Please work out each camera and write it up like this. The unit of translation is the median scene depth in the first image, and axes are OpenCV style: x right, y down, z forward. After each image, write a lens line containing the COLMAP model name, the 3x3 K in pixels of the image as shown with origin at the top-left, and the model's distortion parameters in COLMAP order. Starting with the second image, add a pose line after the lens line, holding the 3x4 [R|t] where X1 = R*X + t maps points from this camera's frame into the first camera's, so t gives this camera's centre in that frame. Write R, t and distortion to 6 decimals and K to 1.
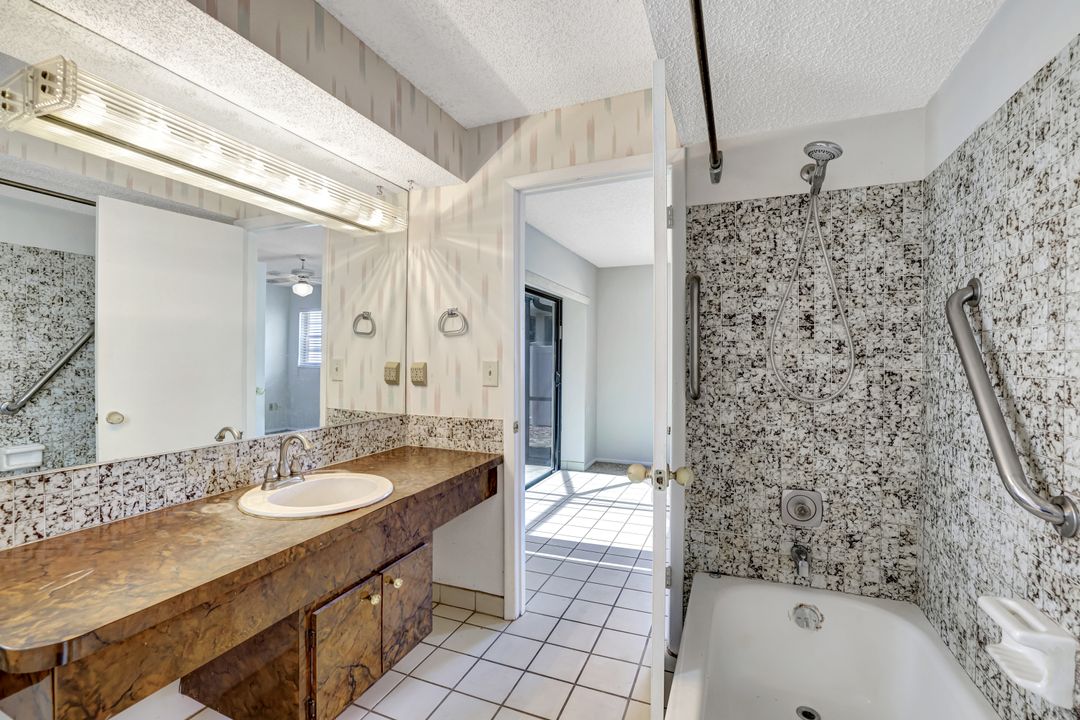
lens RADIAL K [[466.9, 0, 532.6], [0, 466.9, 354.7], [0, 0, 1]] dist [-0.045162, 0.016506]
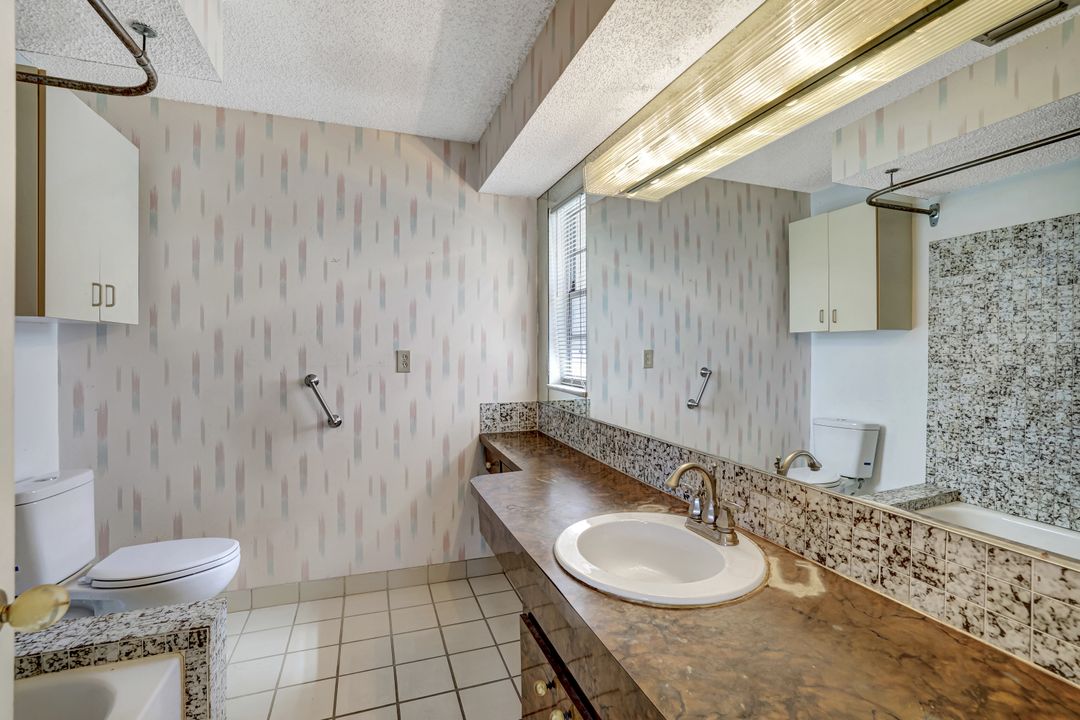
lens RADIAL K [[466.9, 0, 532.6], [0, 466.9, 354.7], [0, 0, 1]] dist [-0.045162, 0.016506]
pose [[-0.729977, 0.002518, -0.683467, 0.169025], [0.001240, 0.999996, 0.002361, 0.006291], [0.683471, 0.000876, -0.729978, 1.588898]]
